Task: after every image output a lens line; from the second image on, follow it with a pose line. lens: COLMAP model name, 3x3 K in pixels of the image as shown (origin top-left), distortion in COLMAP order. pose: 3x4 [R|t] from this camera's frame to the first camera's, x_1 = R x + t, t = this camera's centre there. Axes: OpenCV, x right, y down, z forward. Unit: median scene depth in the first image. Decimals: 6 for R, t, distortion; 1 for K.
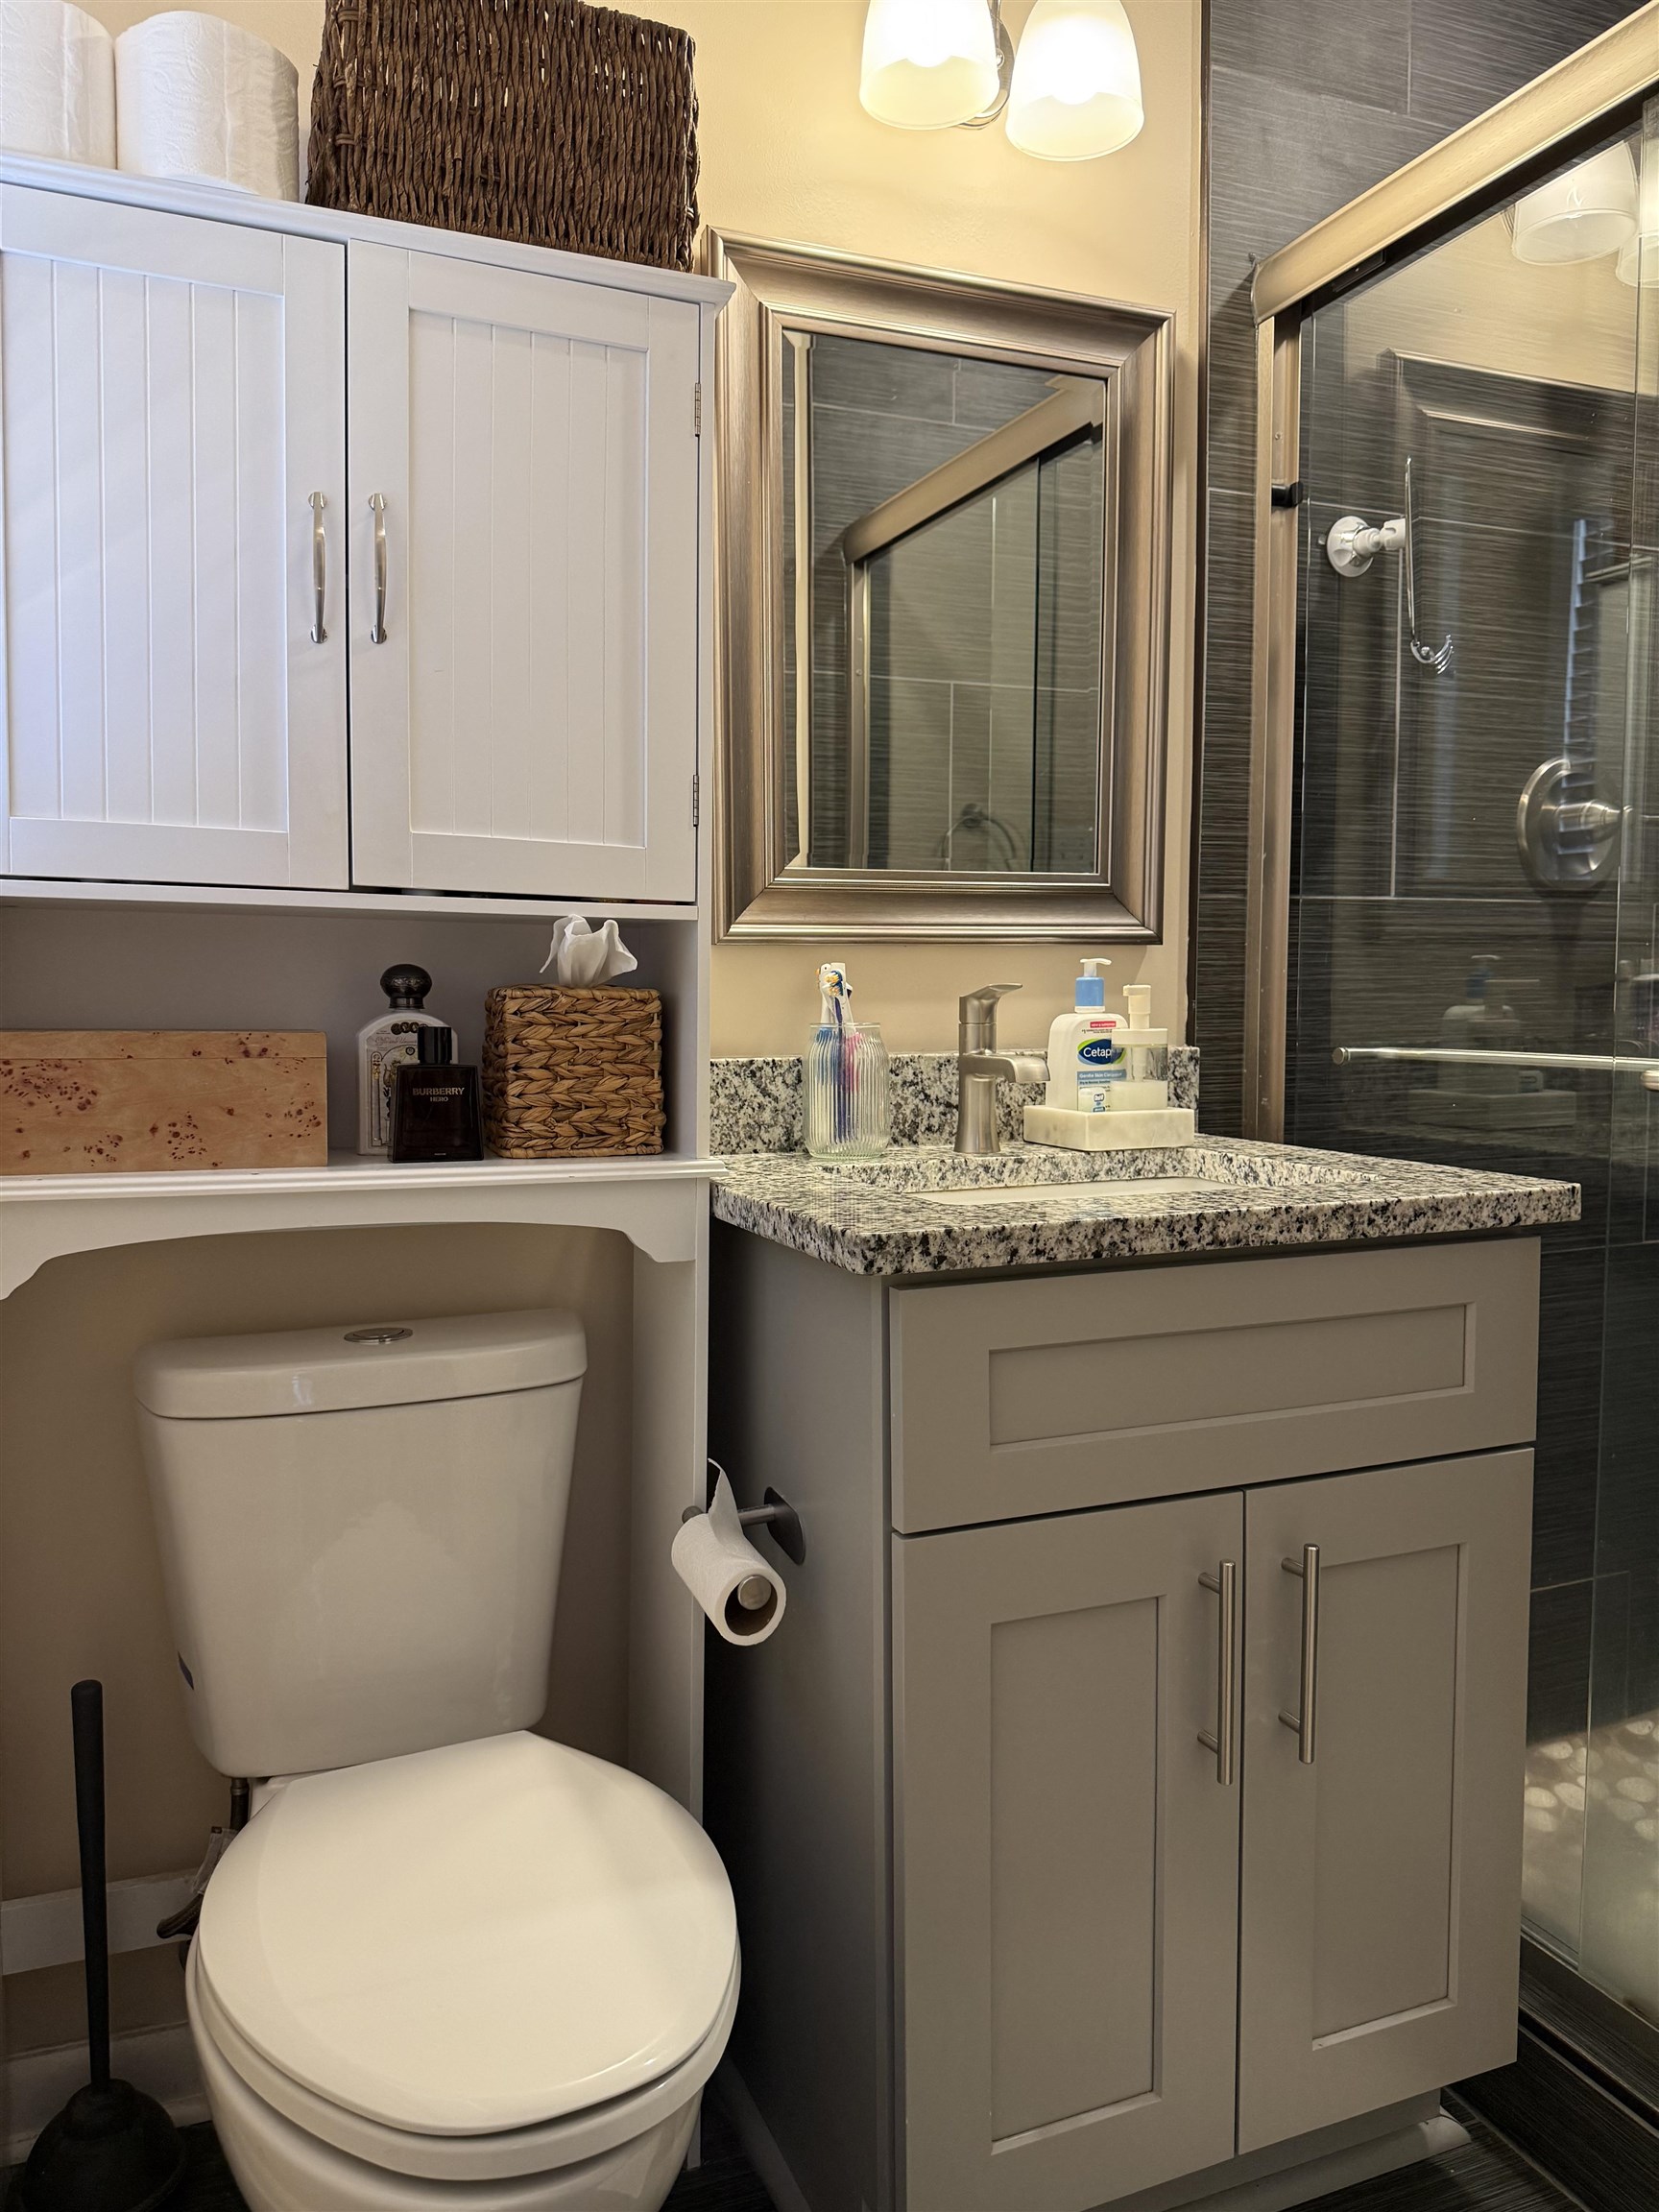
lens RADIAL K [[1558.1, 0, 778.1], [0, 1558.1, 1173.9], [0, 0, 1]] dist [0.102881, -0.179441]
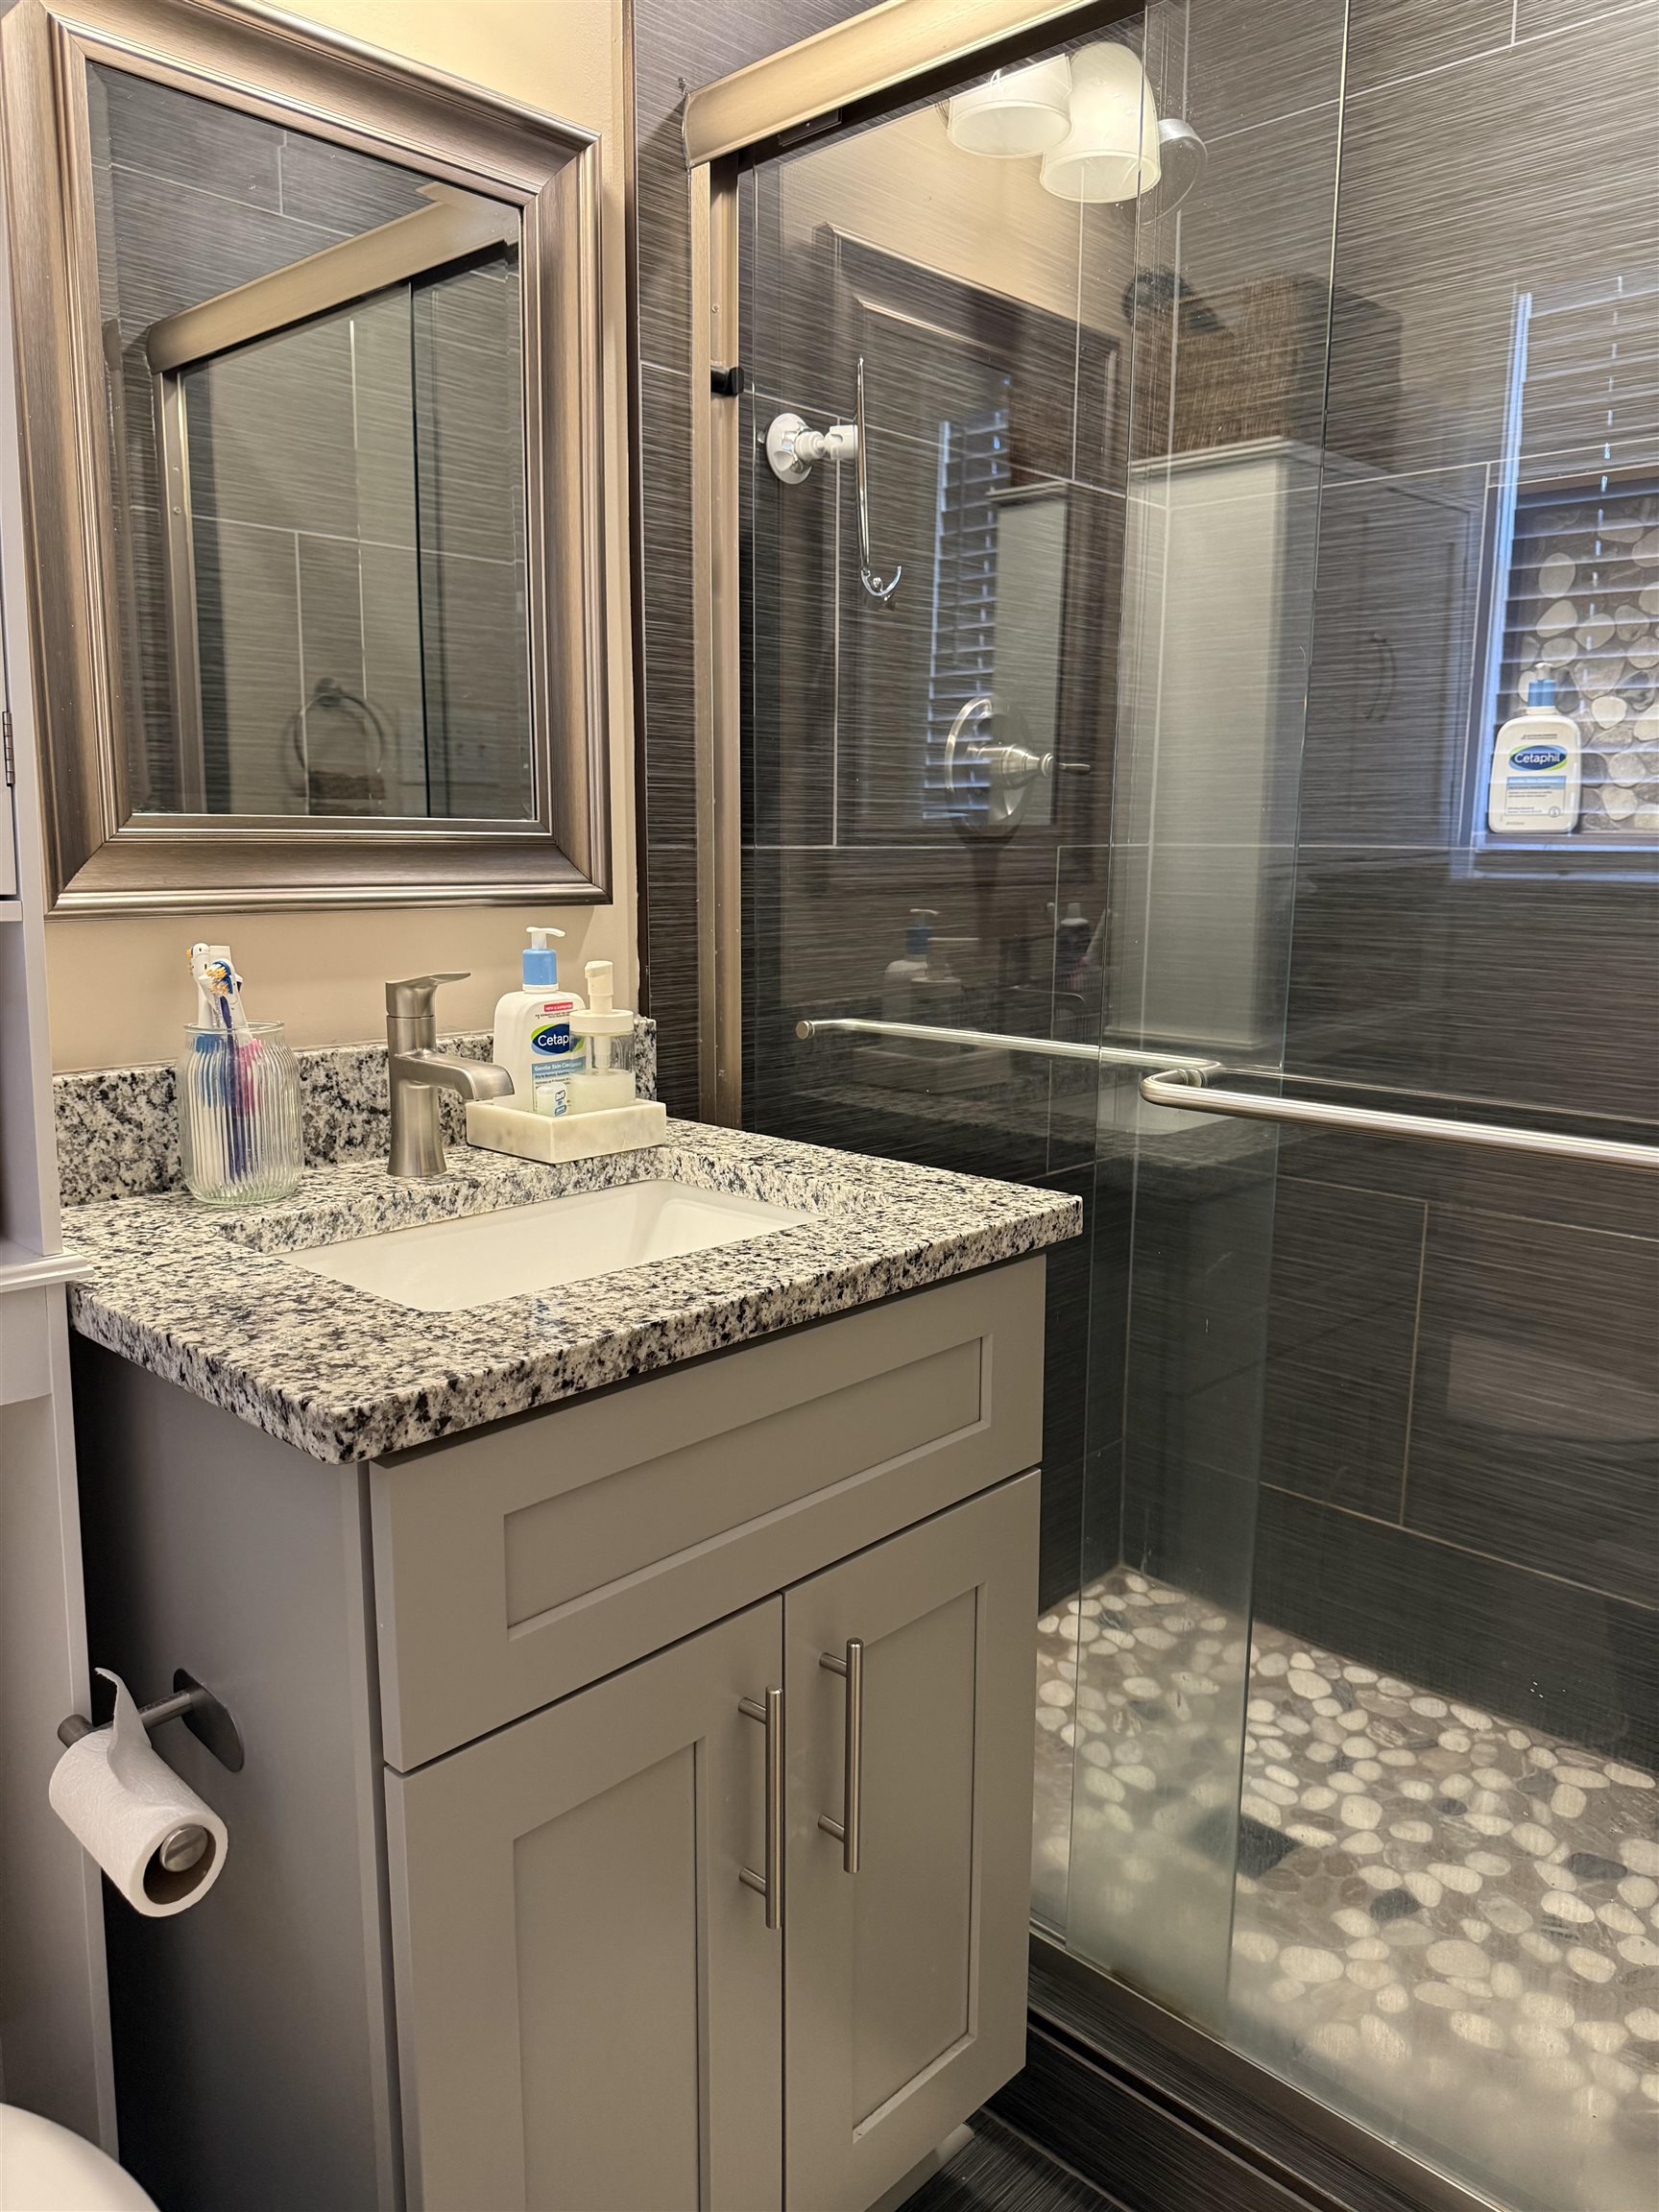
lens RADIAL K [[1579.6, 0, 830.7], [0, 1579.6, 1154.7], [0, 0, 1]] dist [0.108545, -0.185315]
pose [[0.902406, -0.069167, 0.425298, -0.028534], [0.033924, 0.995373, 0.089899, -0.088154], [-0.429549, -0.066698, 0.900577, 0.162716]]
